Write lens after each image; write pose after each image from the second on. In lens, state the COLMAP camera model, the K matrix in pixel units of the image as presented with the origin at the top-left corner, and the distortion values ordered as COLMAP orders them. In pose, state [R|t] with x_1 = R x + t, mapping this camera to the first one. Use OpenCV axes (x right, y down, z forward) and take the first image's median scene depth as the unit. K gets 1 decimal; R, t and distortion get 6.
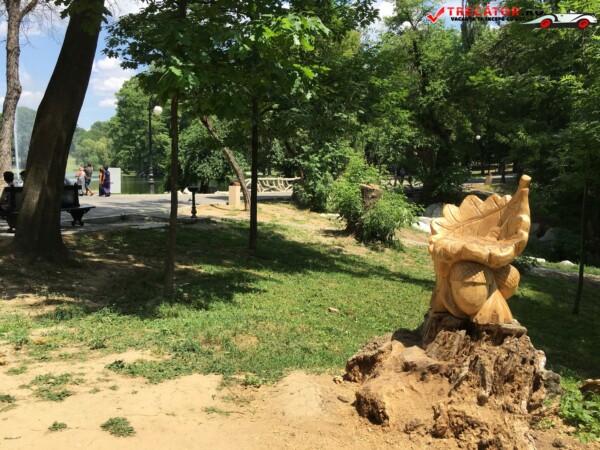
lens RADIAL K [[517.8, 0, 298.4], [0, 517.8, 228.0], [0, 0, 1]] dist [0.074597, -0.073832]
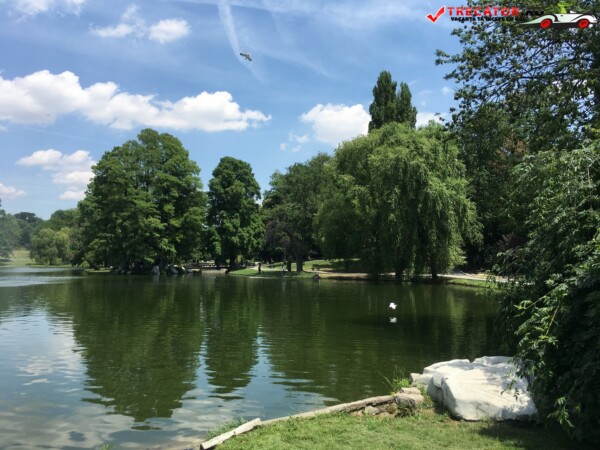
lens RADIAL K [[517.8, 0, 302.3], [0, 517.8, 218.4], [0, 0, 1]] dist [0.074597, -0.073832]
pose [[0.996848, 0.004939, 0.079180, -0.101325], [0.010521, 0.981015, -0.193648, -0.029509], [-0.078634, 0.193870, 0.977871, 0.234448]]
